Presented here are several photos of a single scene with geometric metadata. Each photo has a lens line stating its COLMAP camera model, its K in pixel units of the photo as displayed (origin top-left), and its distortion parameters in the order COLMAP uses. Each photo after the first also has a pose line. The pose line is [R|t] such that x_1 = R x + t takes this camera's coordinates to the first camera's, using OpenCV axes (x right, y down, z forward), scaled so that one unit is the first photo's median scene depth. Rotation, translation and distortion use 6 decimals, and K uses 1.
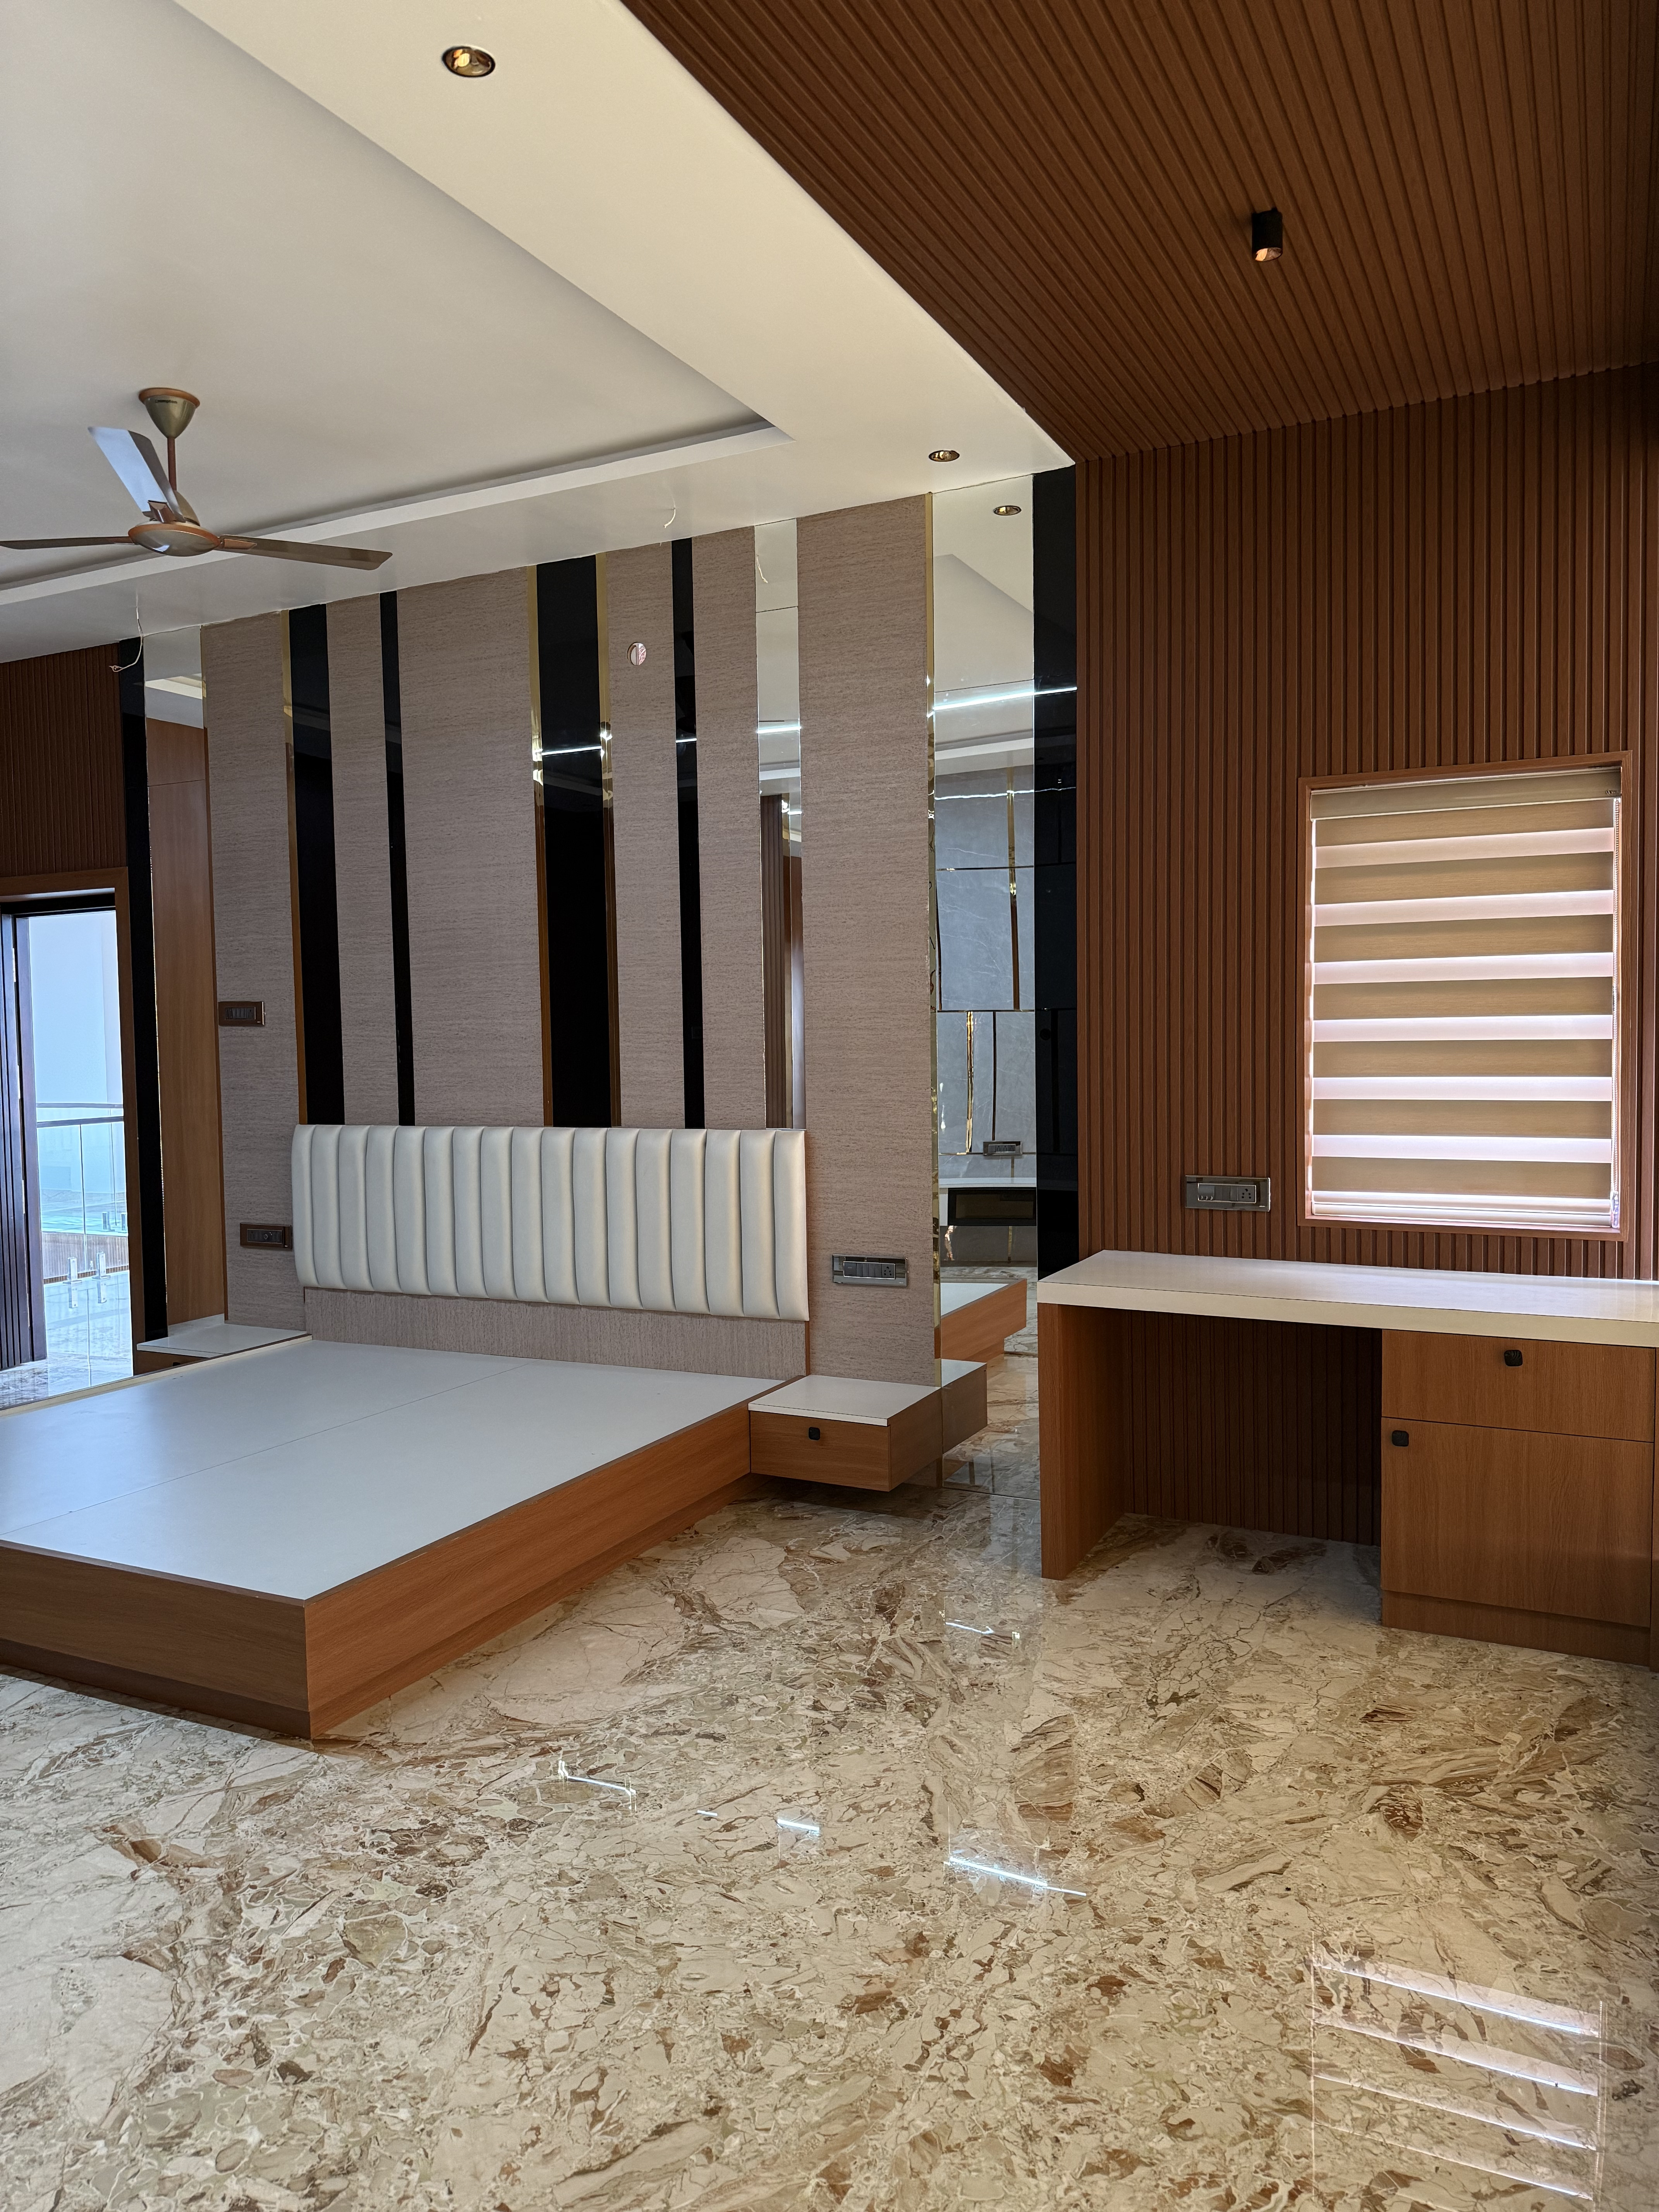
lens RADIAL K [[1556.4, 0, 829.5], [0, 1556.4, 1106.0], [0, 0, 1]] dist [0.064133, -0.095139]
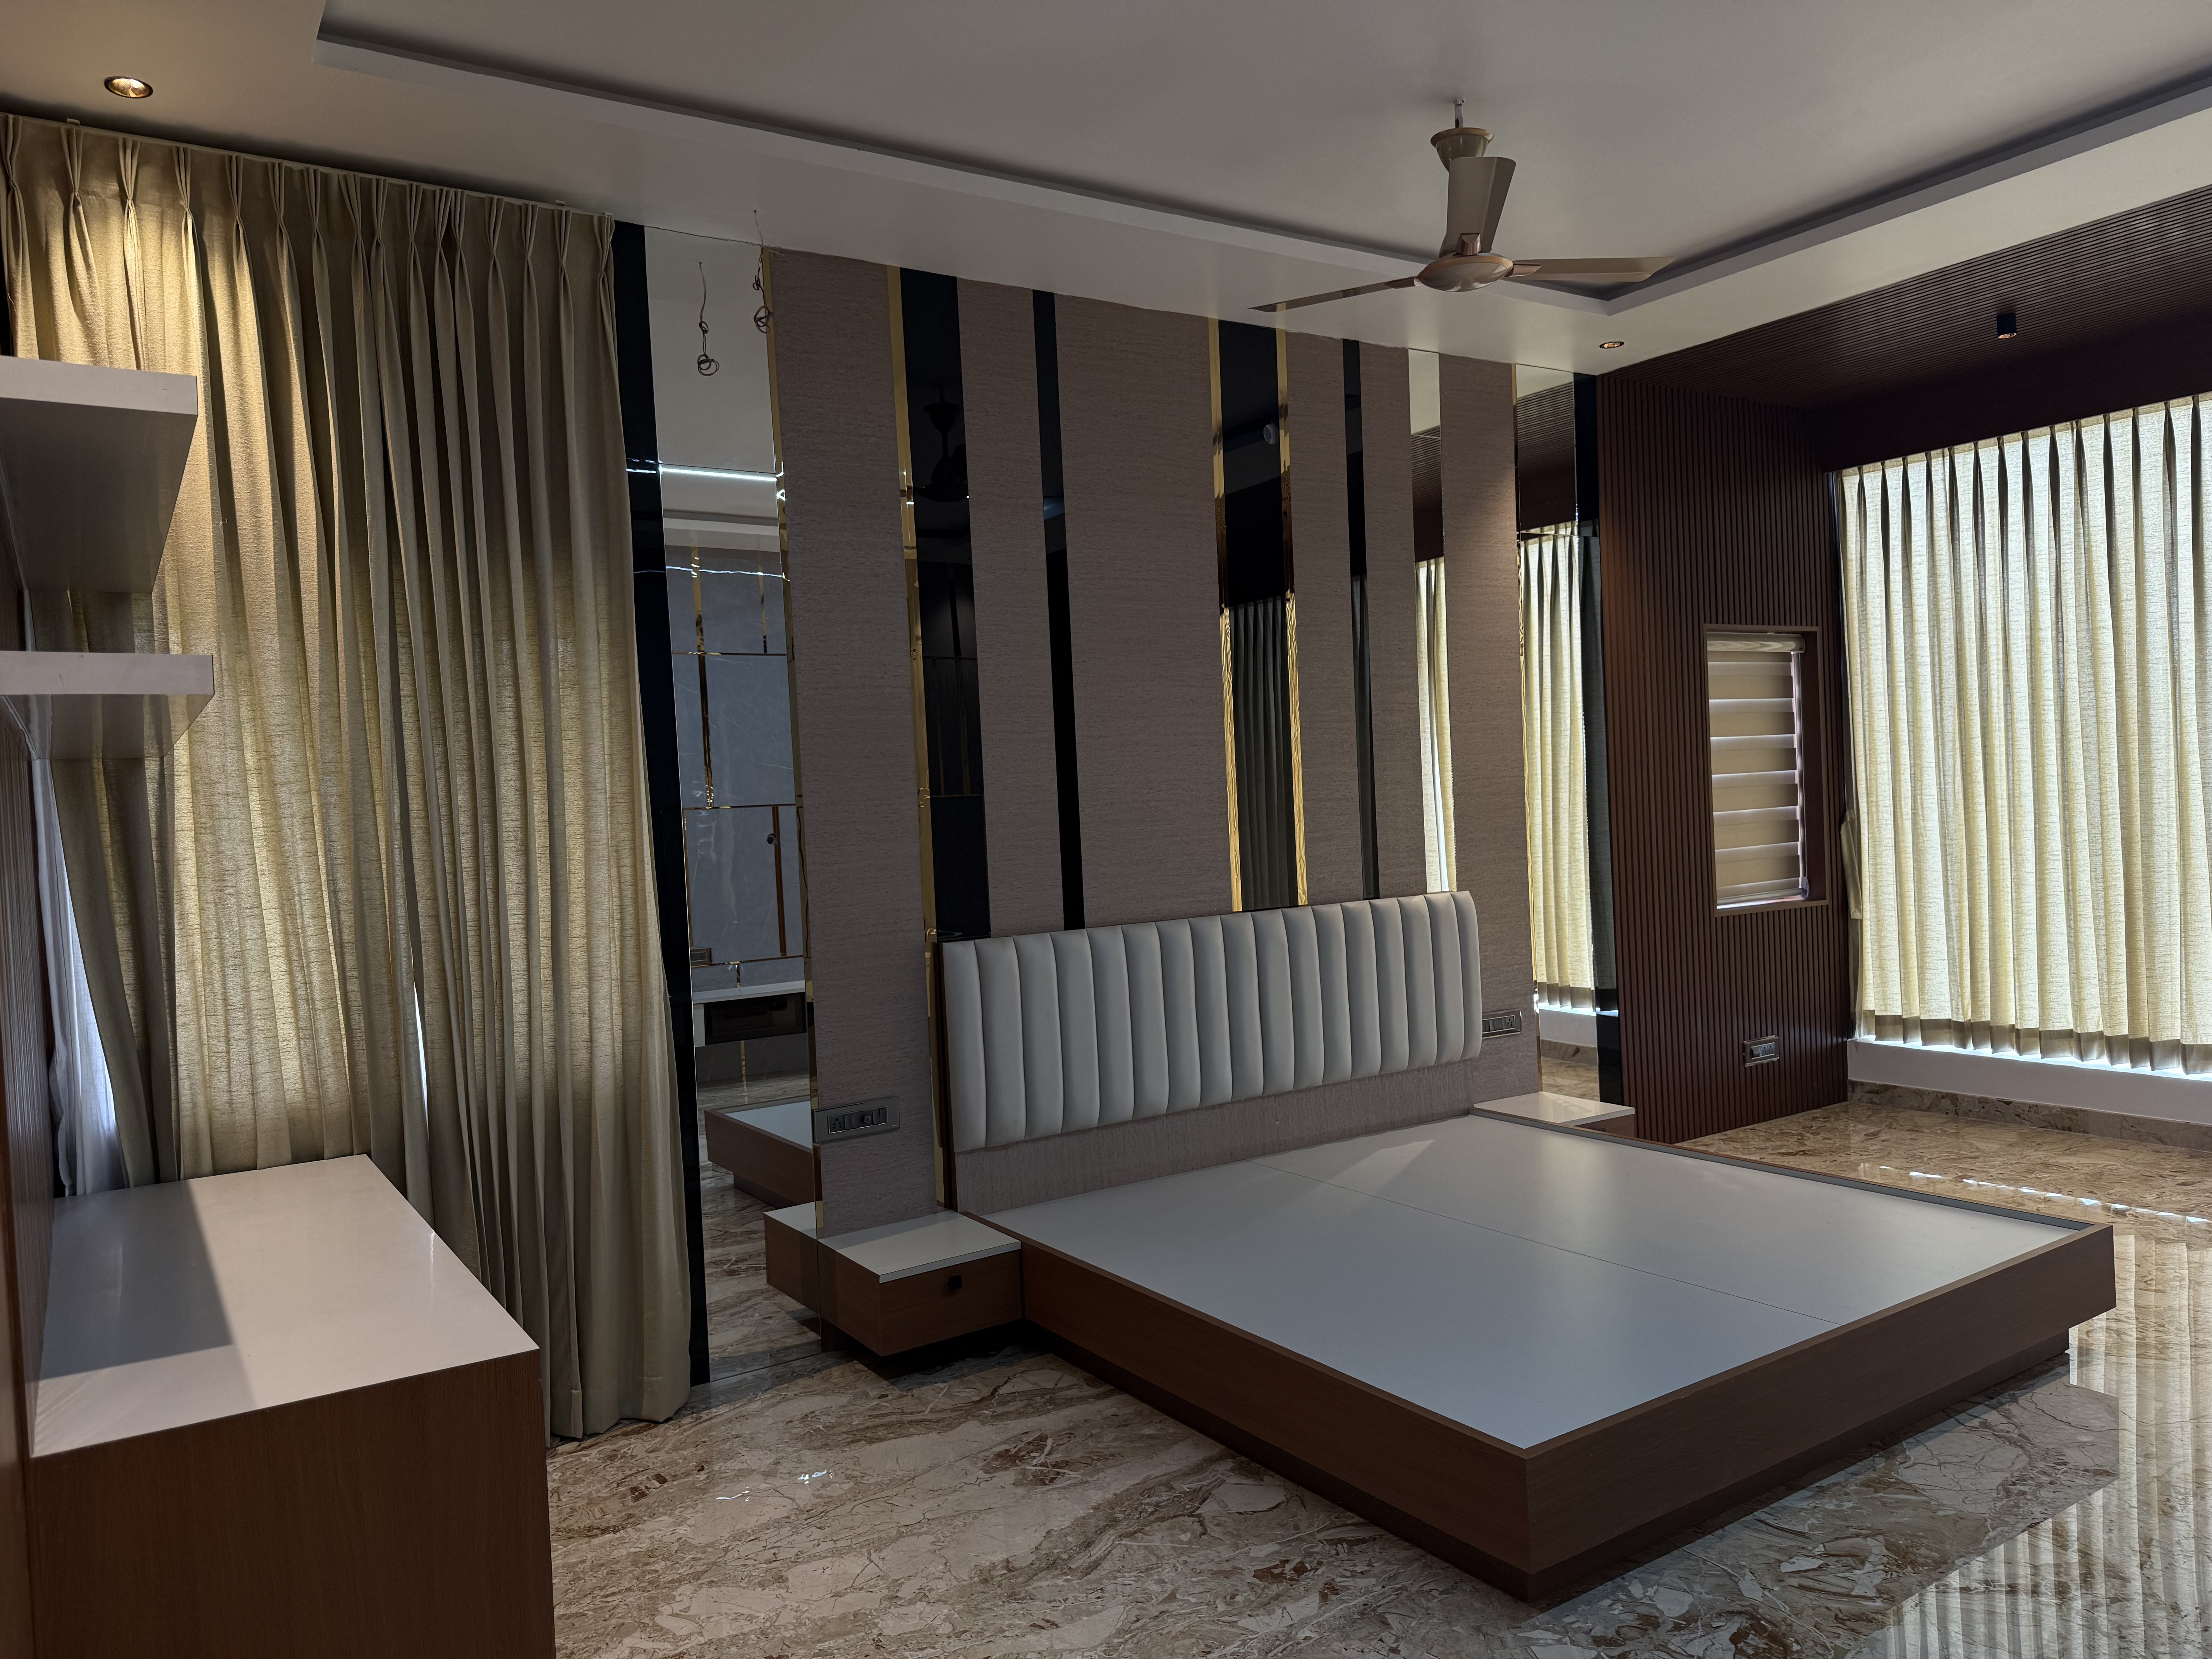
lens RADIAL K [[1556.4, 0, 1106.0], [0, 1556.4, 829.5], [0, 0, 1]] dist [0.064133, -0.095139]
pose [[0.501547, -0.026989, 0.864709, -0.961221], [0.073870, 0.997199, -0.011722, -0.029727], [-0.861971, 0.069755, 0.502136, 0.560695]]
